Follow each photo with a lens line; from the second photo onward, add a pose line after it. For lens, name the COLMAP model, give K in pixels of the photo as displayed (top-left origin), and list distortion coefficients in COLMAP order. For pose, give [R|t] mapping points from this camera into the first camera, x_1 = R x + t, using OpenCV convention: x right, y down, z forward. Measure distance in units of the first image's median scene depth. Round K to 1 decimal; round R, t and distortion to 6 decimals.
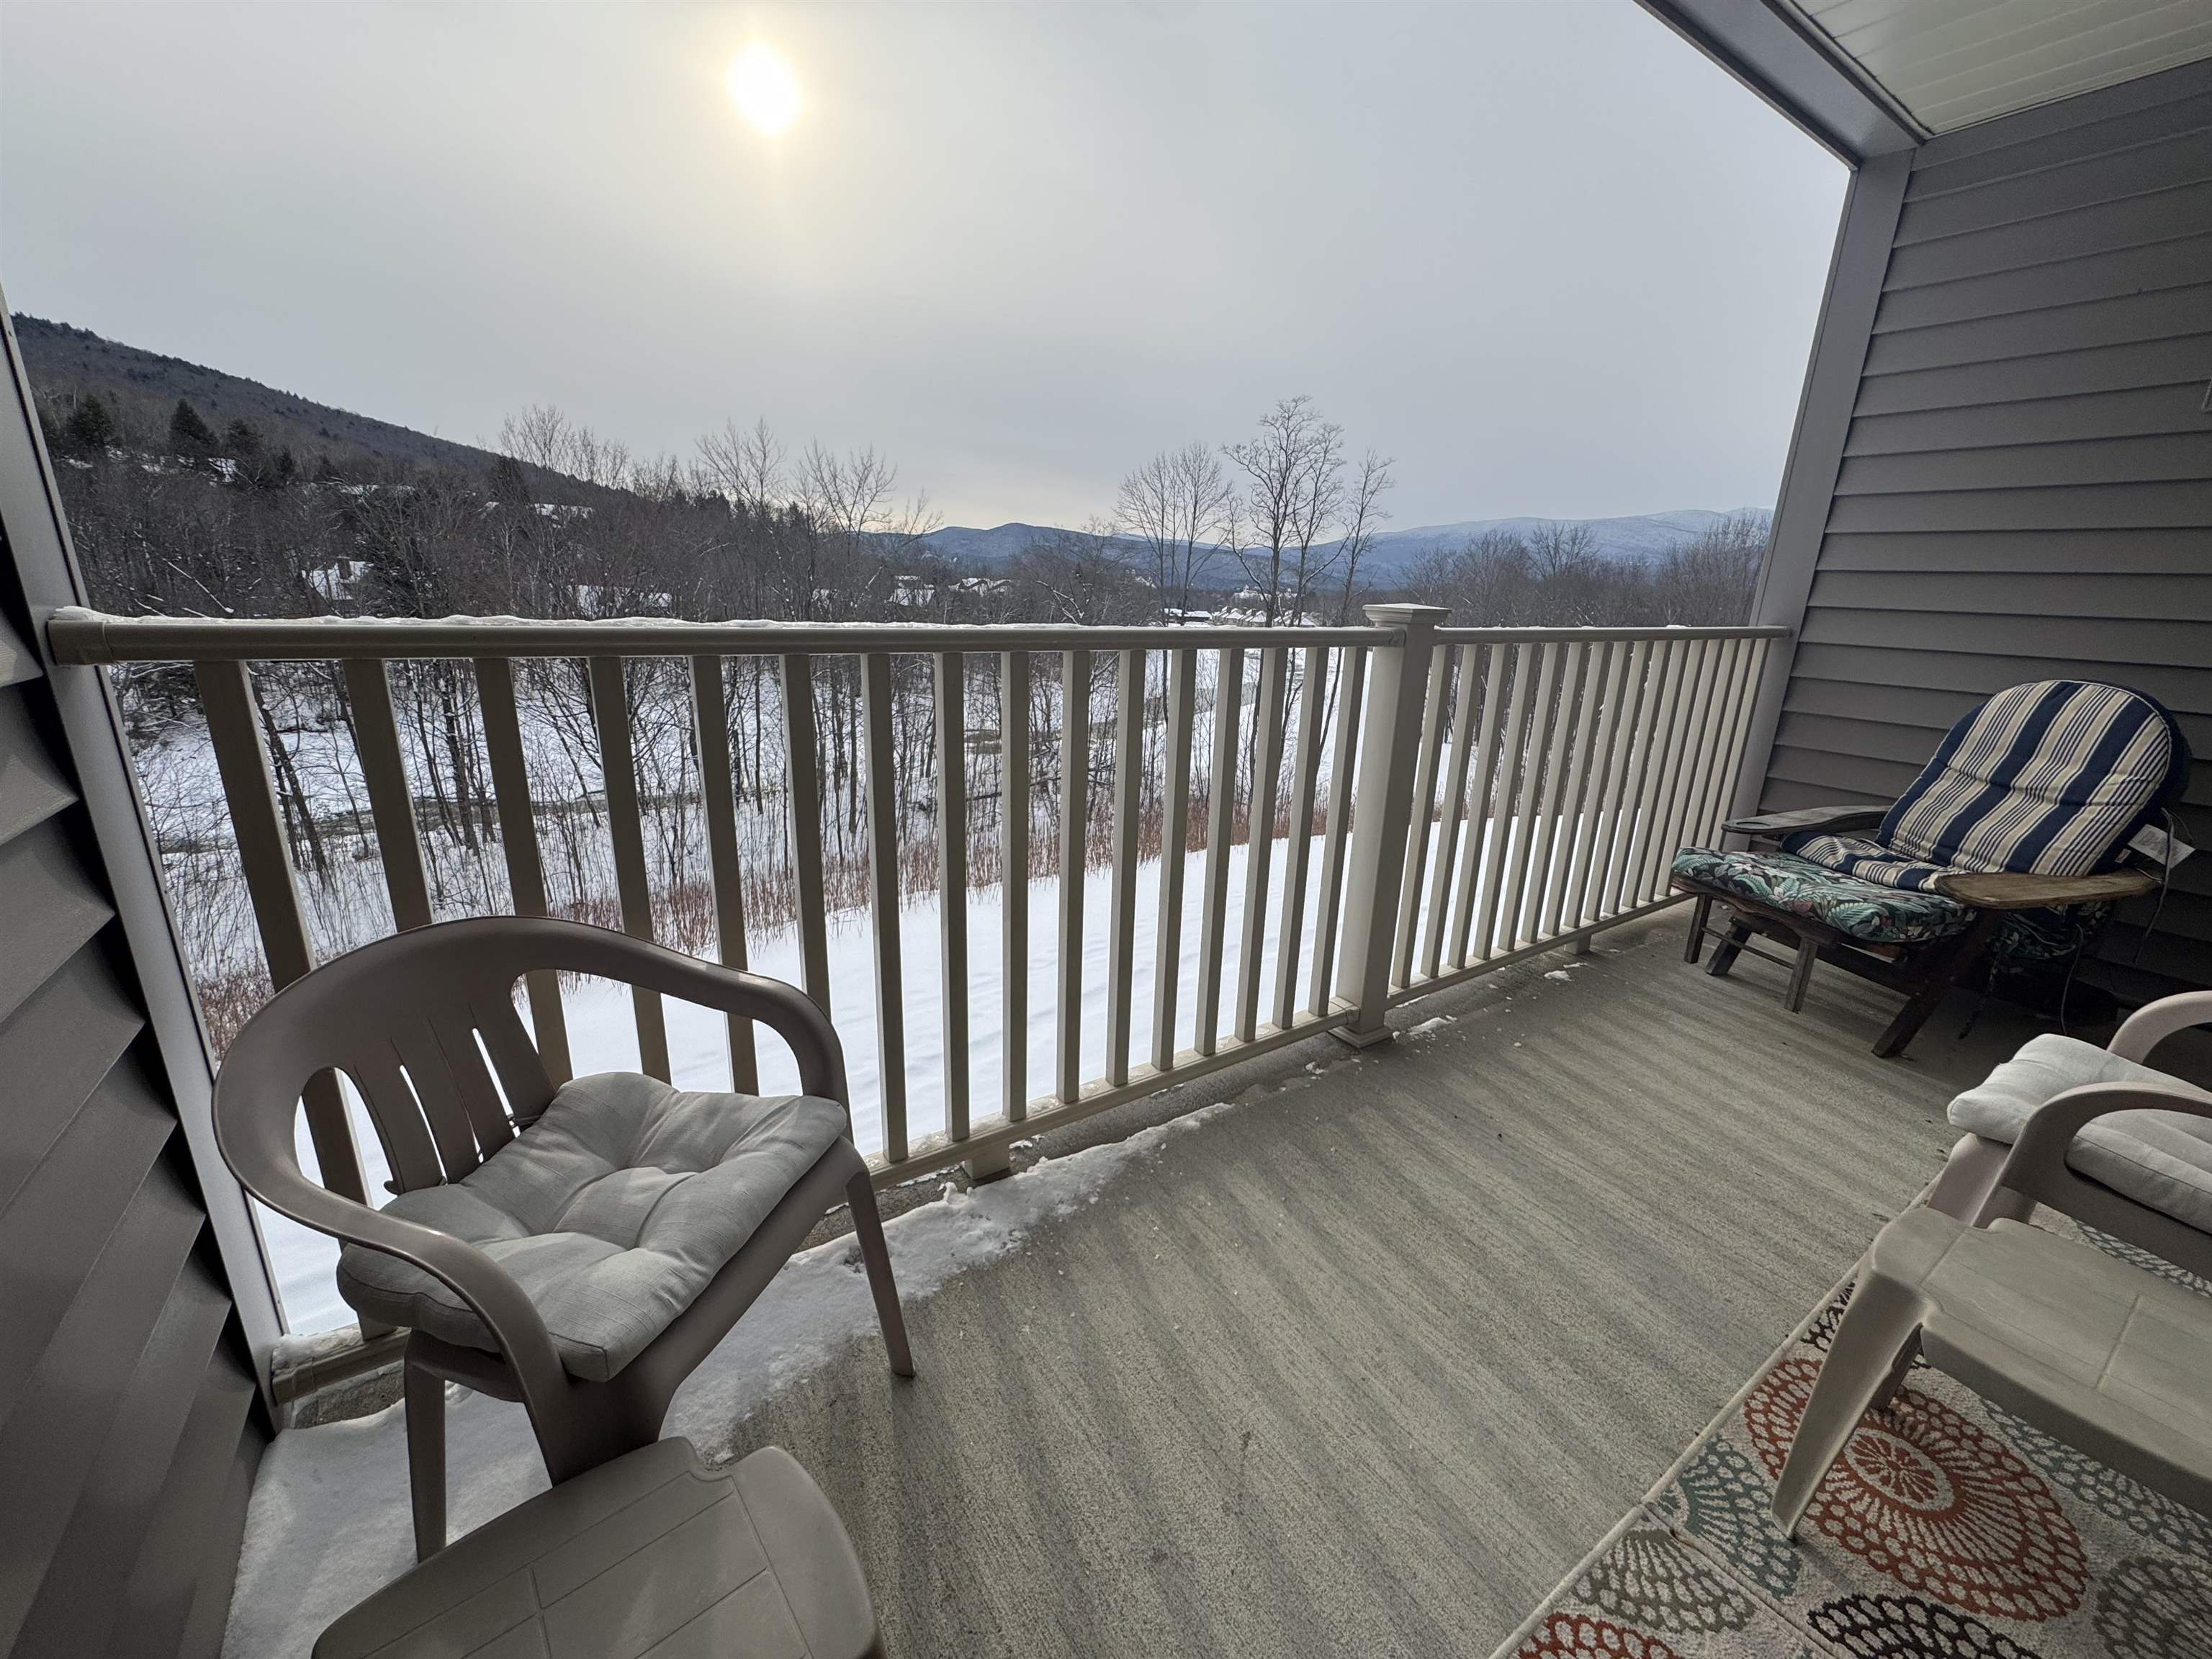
lens RADIAL K [[885.3, 0, 1098.5], [0, 885.3, 830.5], [0, 0, 1]] dist [-0.002358, 0.000702]
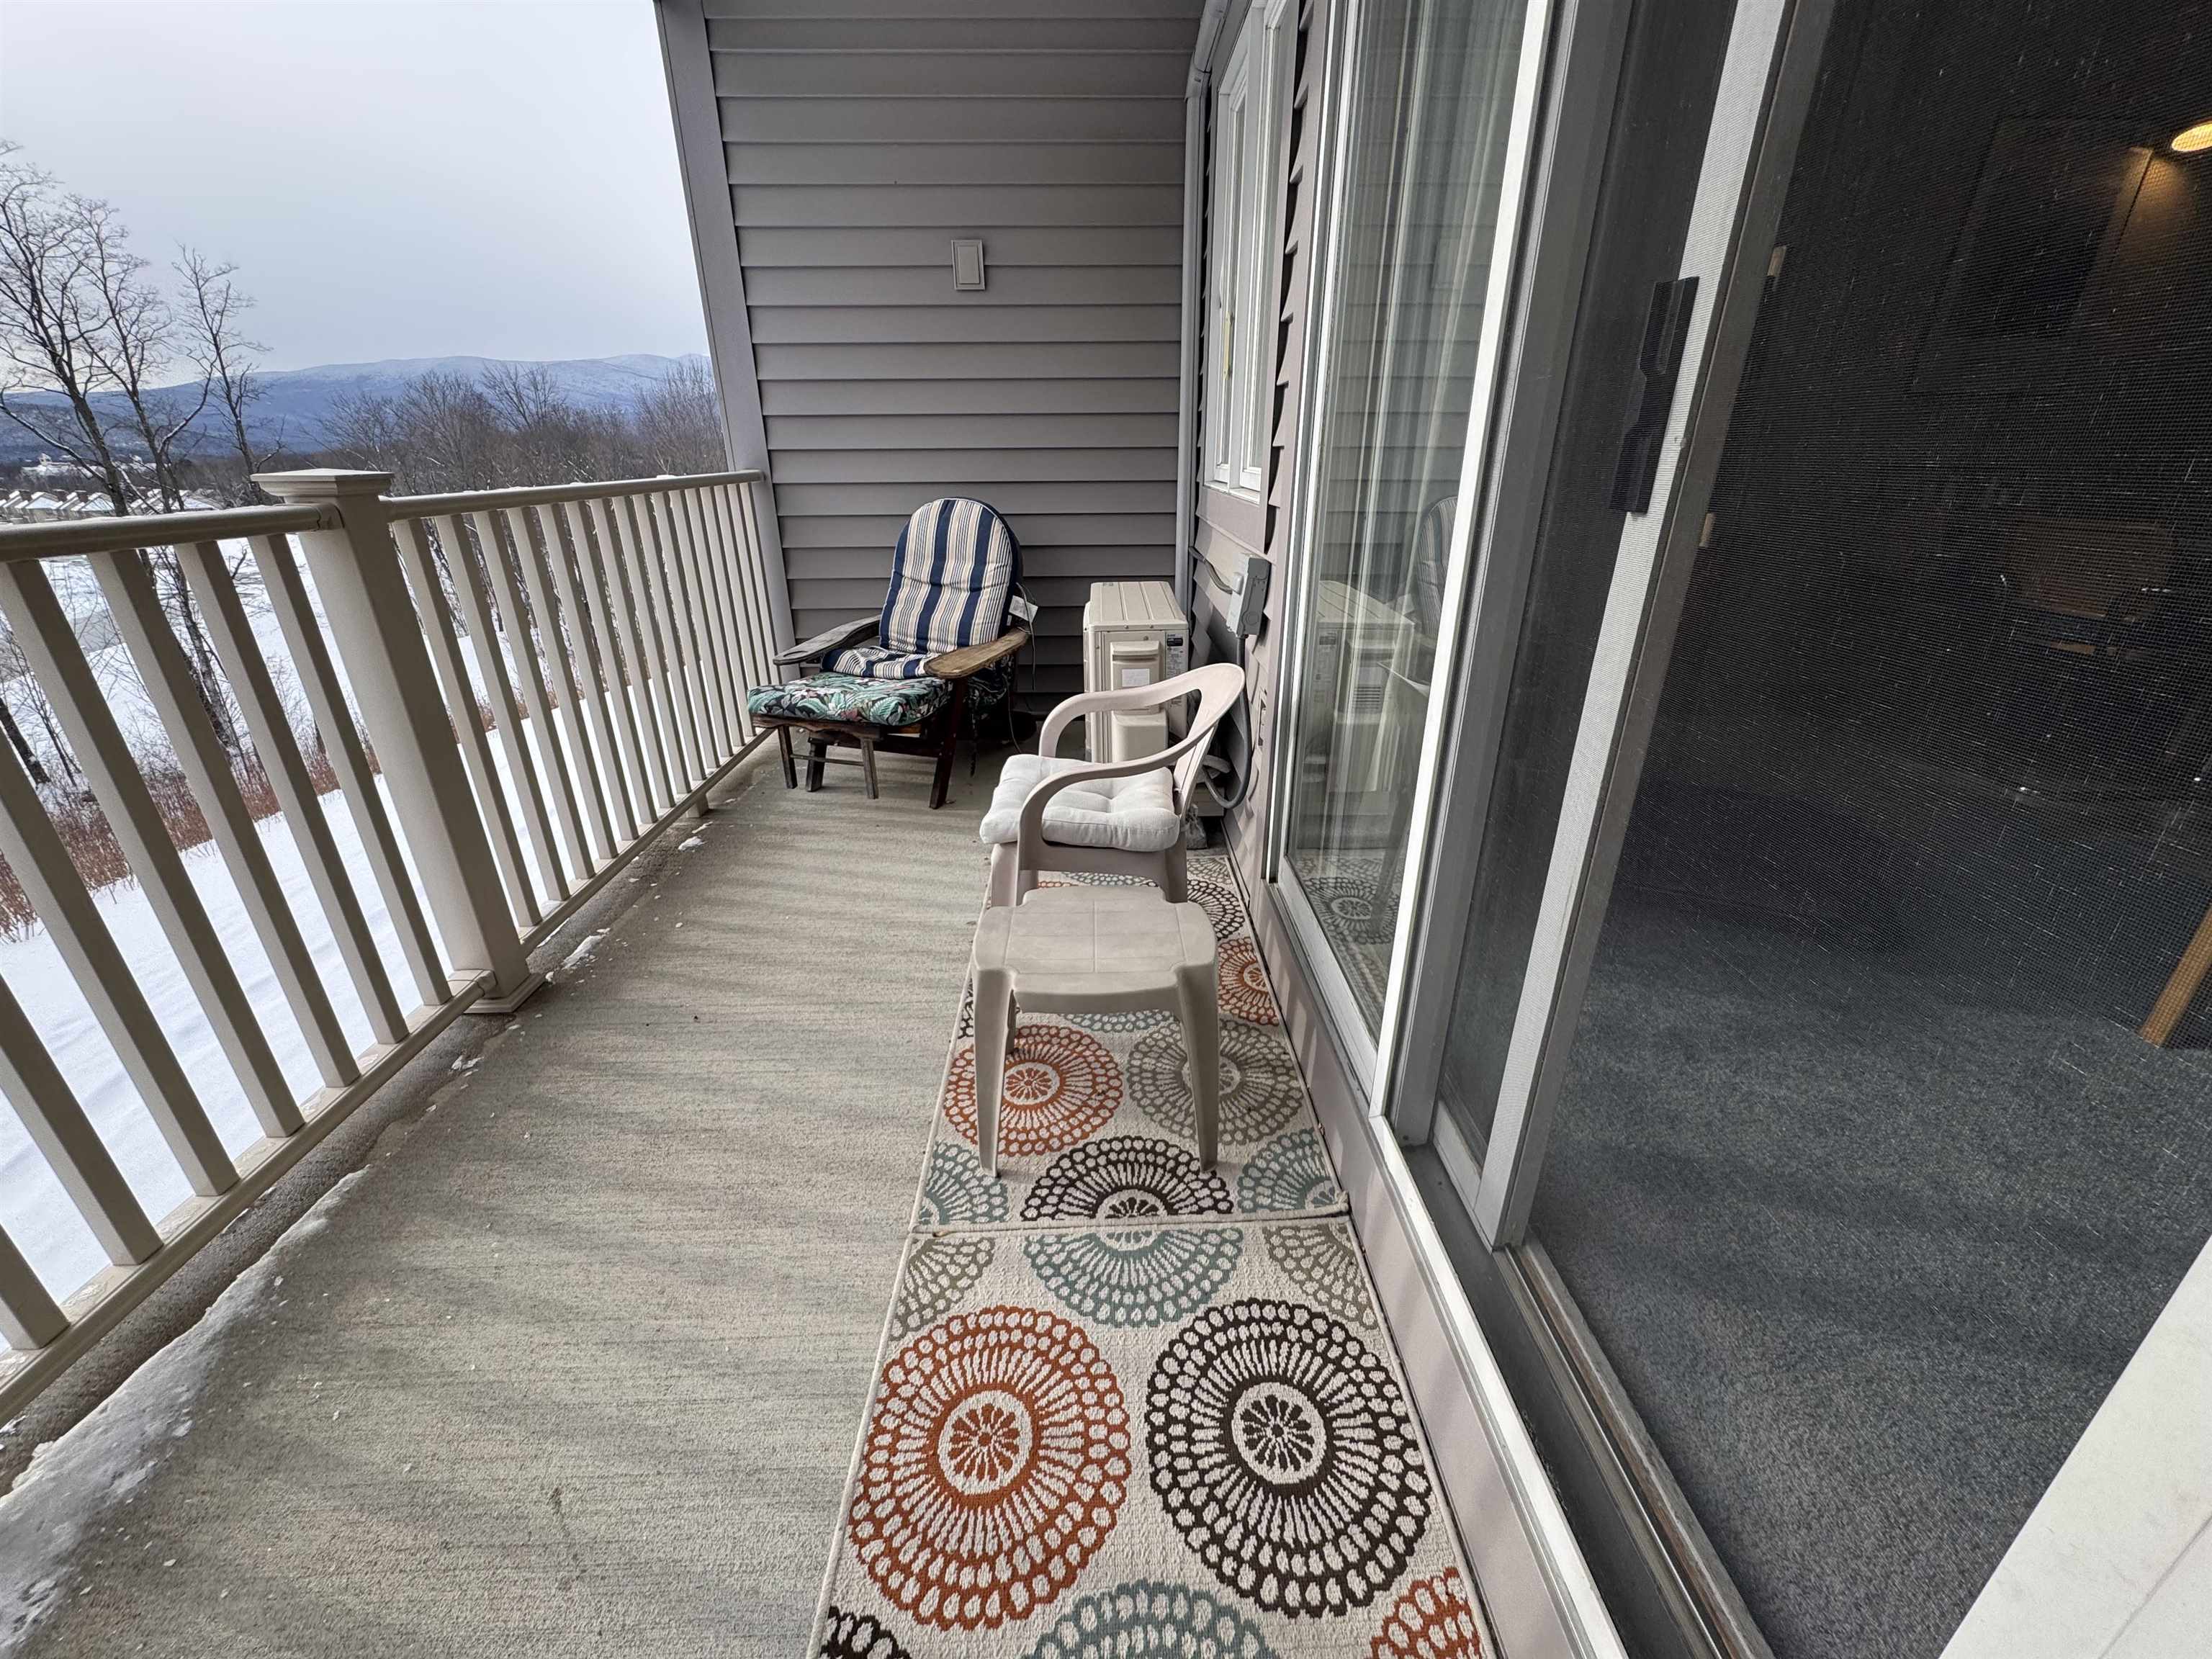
lens RADIAL K [[885.3, 0, 1106.2], [0, 885.3, 830.7], [0, 0, 1]] dist [-0.002358, 0.000702]
pose [[0.544430, -0.367536, 0.753998, 0.021727], [0.251614, 0.929057, 0.271189, -0.003715], [-0.800179, 0.042073, 0.598284, 0.016237]]
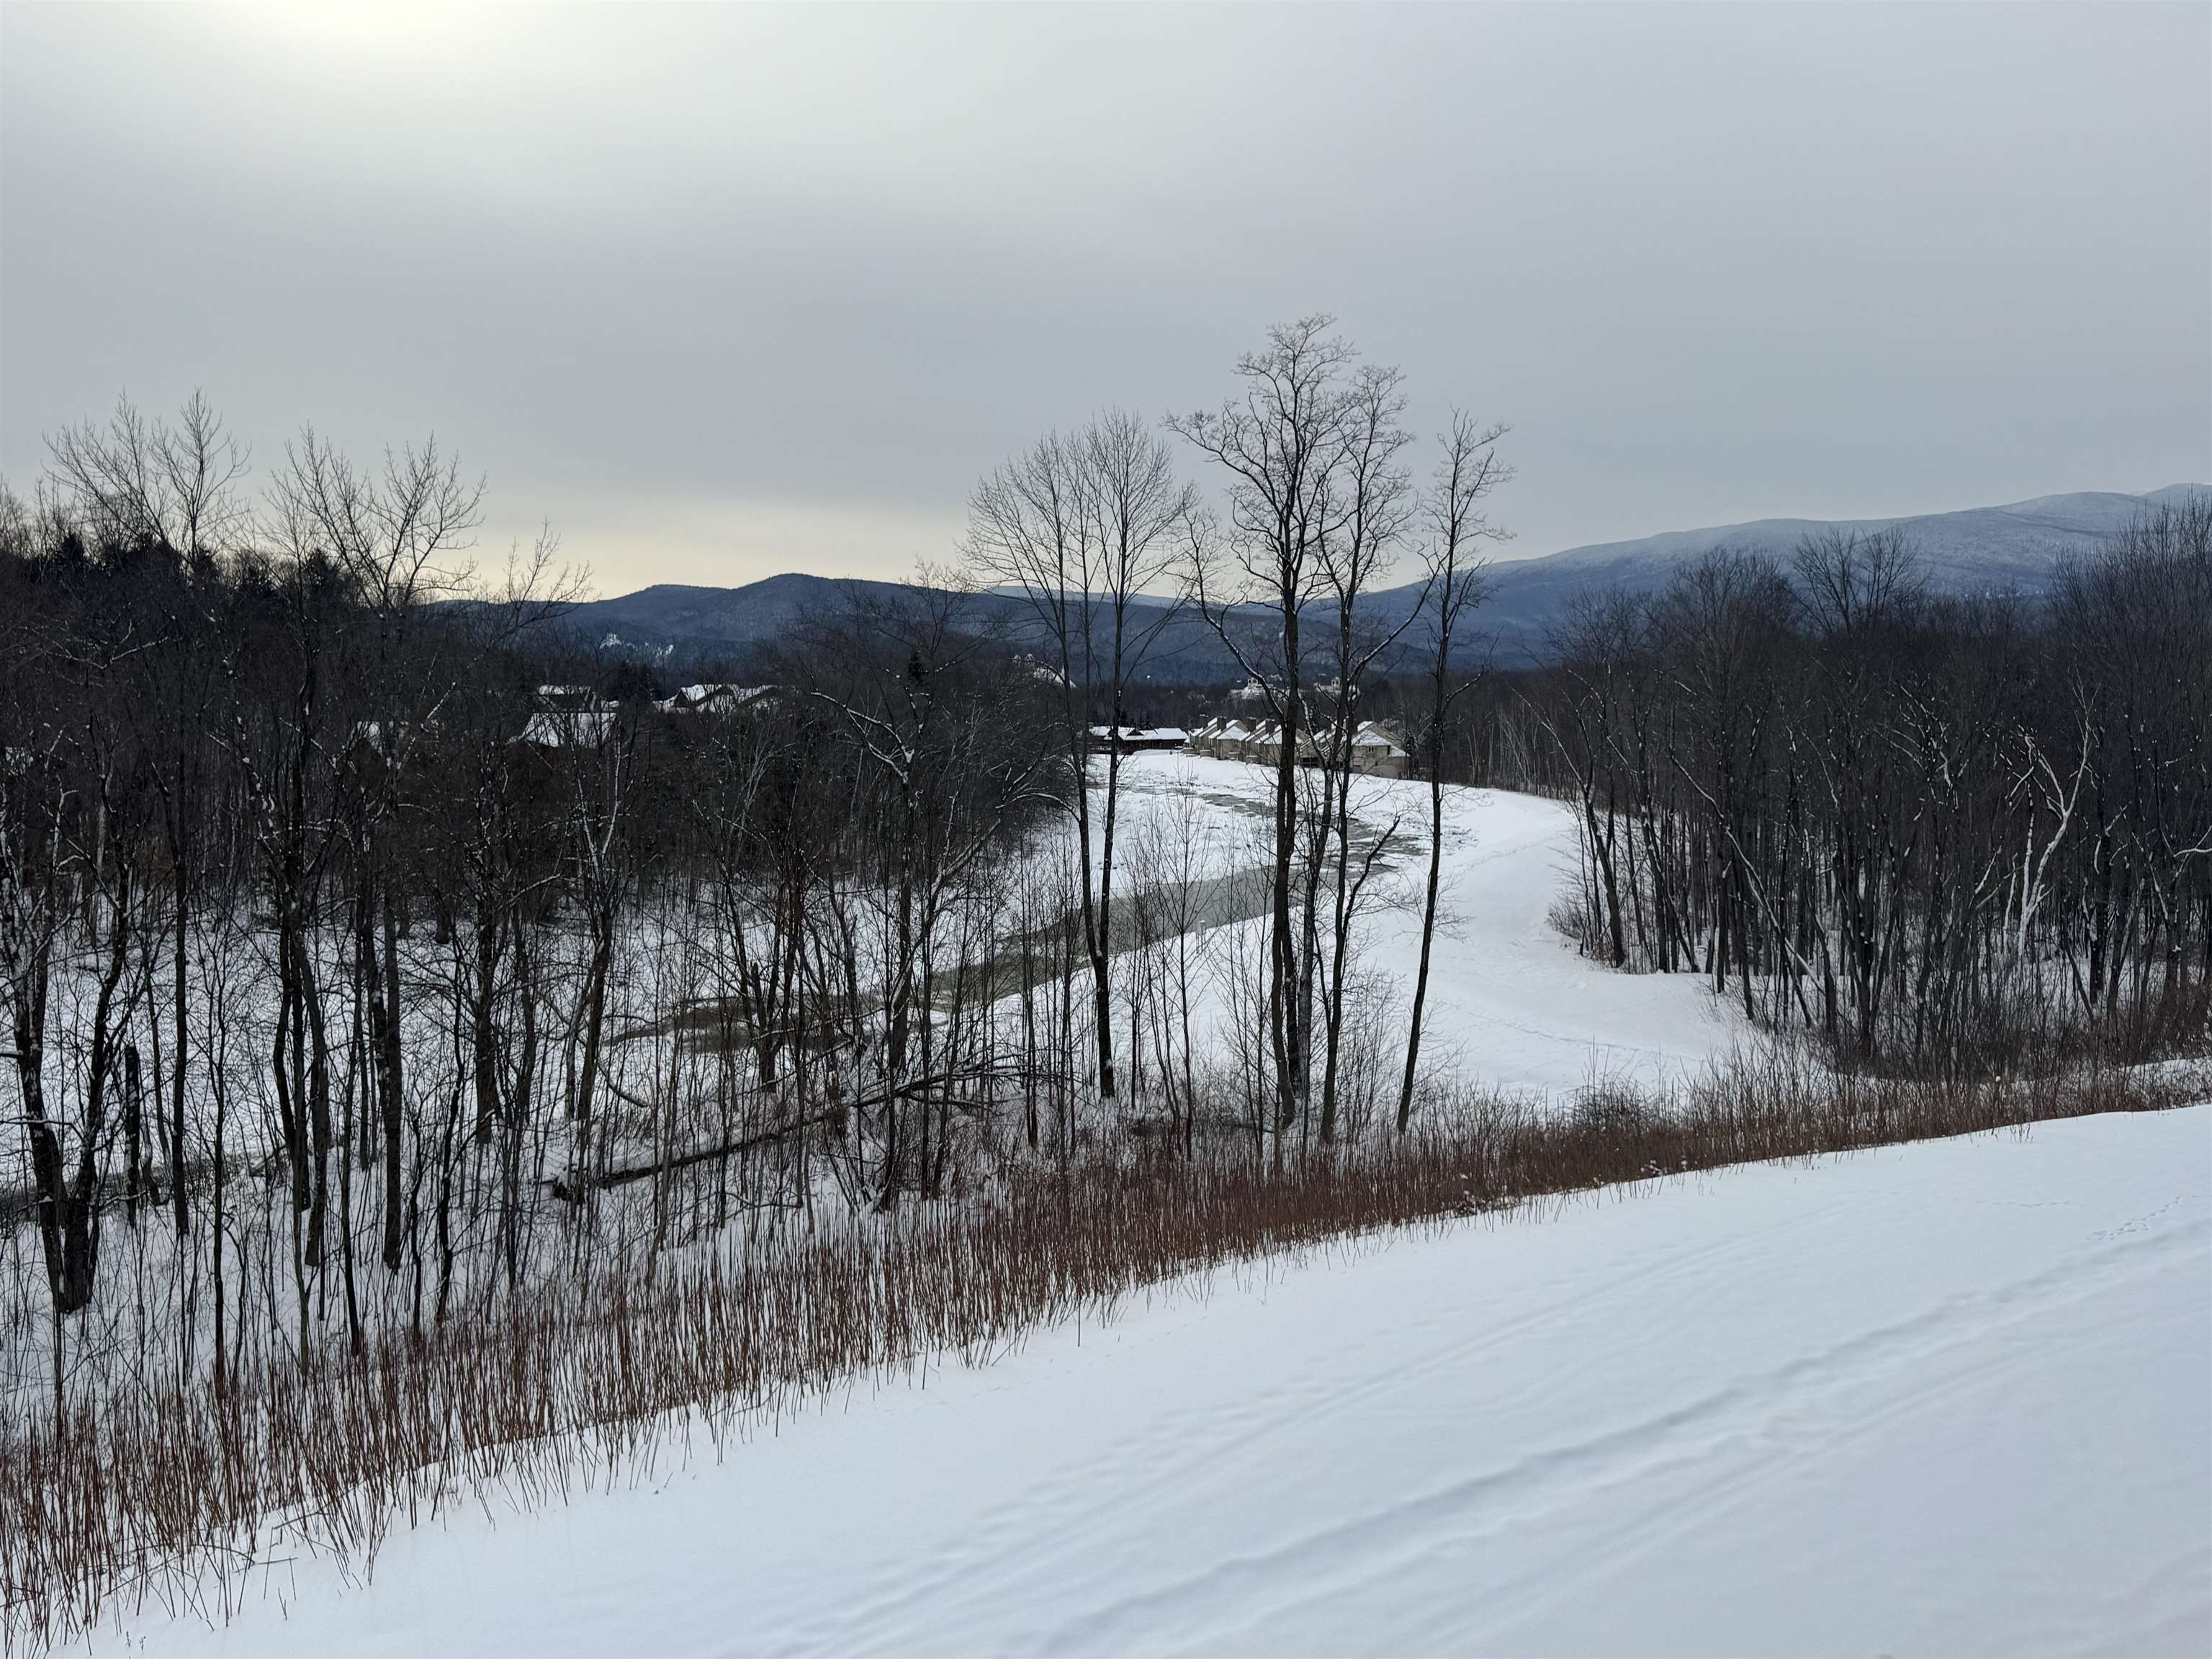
lens RADIAL K [[1799.7, 0, 1110.0], [0, 1799.7, 839.6], [0, 0, 1]] dist [0.069435, -0.052518]
pose [[0.996058, -0.051879, 0.071954, 0.214969], [0.064000, 0.981957, -0.177948, -0.192959], [-0.061424, 0.181851, 0.981406, 0.417089]]
